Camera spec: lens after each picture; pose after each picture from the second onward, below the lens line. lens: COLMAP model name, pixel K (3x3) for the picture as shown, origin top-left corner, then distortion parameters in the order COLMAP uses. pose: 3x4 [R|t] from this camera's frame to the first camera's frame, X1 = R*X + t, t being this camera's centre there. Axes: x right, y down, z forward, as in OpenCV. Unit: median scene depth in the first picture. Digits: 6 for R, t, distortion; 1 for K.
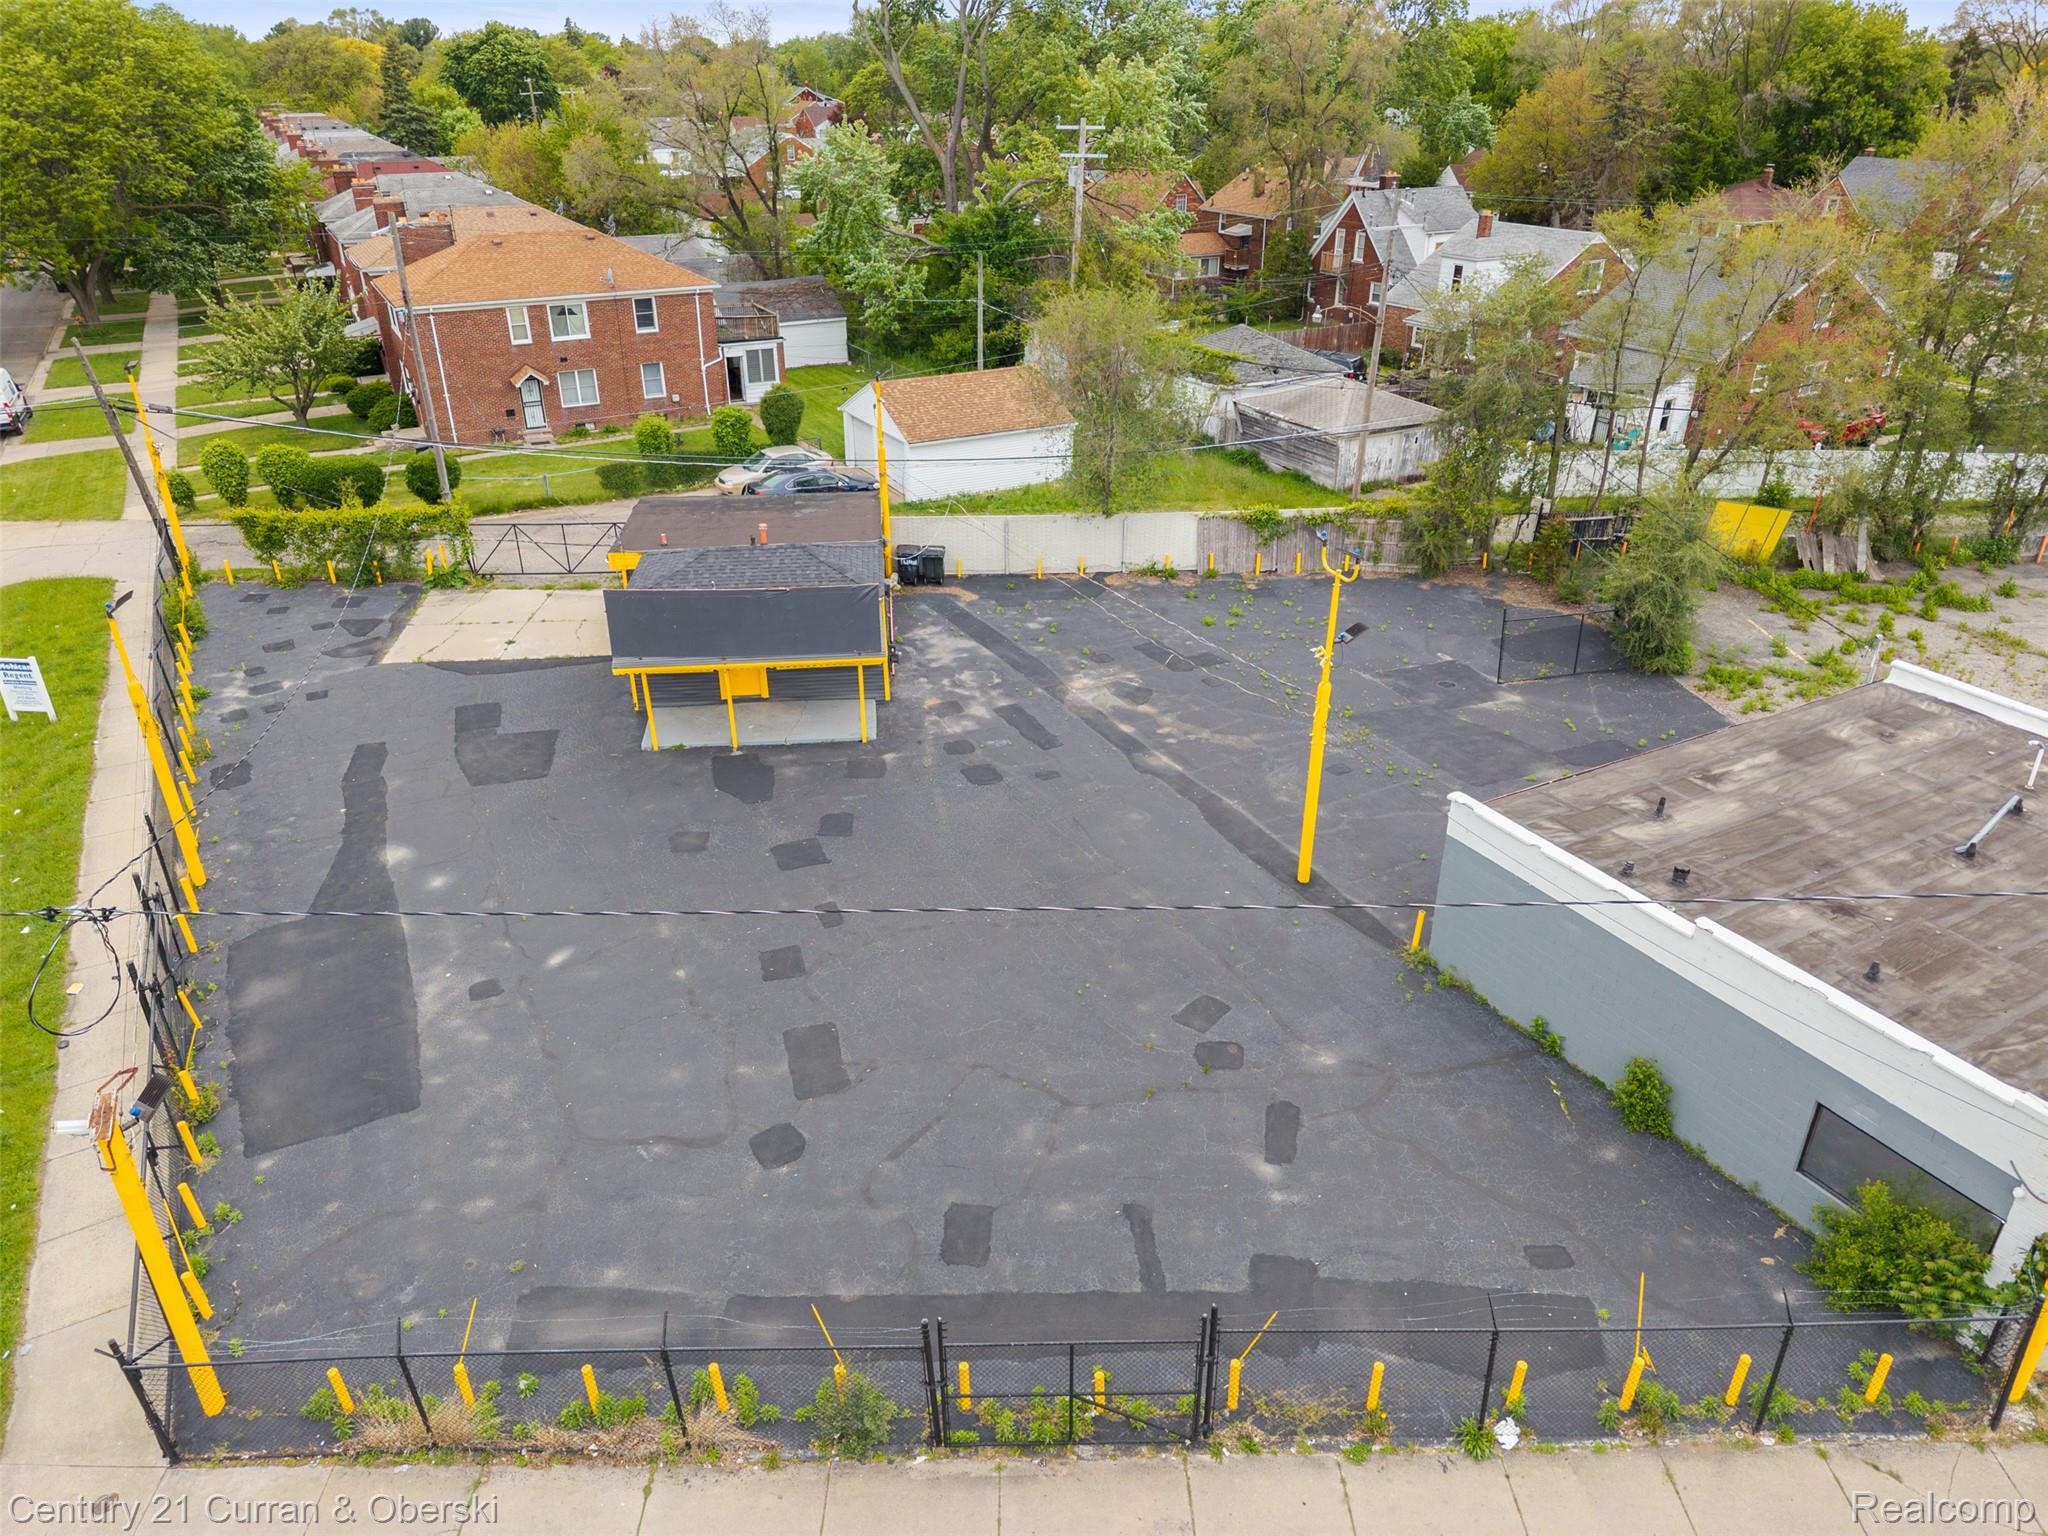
lens RADIAL K [[1369.6, 0, 1024.0], [0, 1369.6, 768.0], [0, 0, 1]] dist [0.024732, -0.022081]
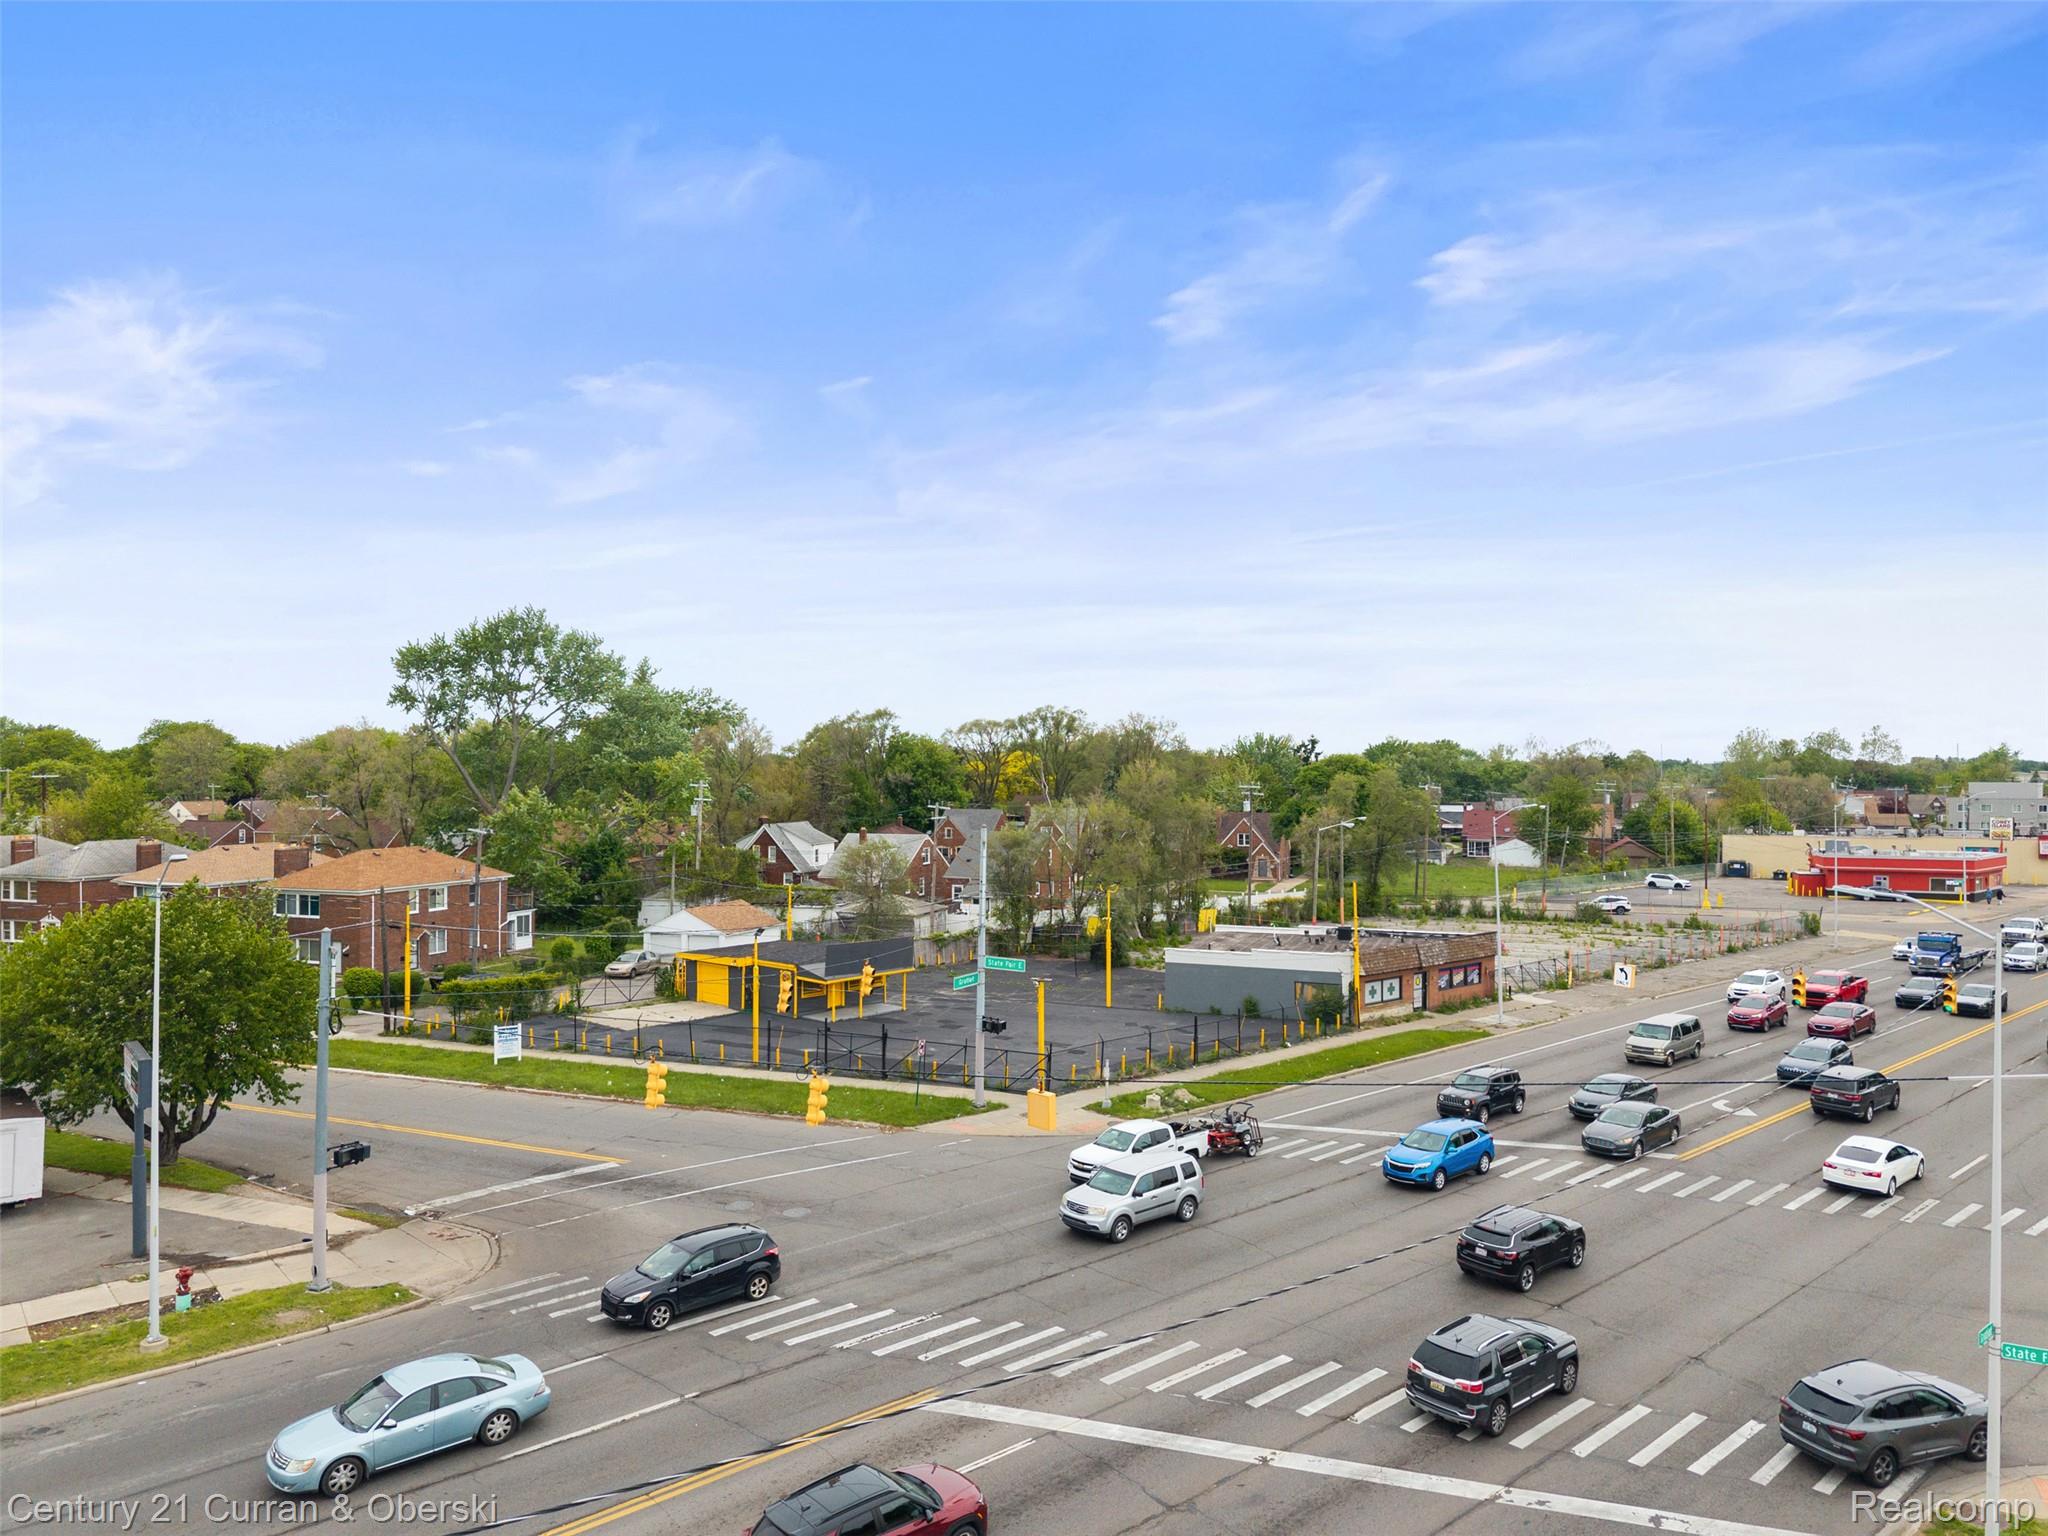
lens RADIAL K [[1369.6, 0, 1024.0], [0, 1369.6, 768.0], [0, 0, 1]] dist [0.024732, -0.022081]
pose [[0.758262, 0.002792, 0.651944, -1.098789], [0.296463, 0.889143, -0.348618, 0.359146], [-0.580645, 0.457621, 0.673376, -0.627164]]
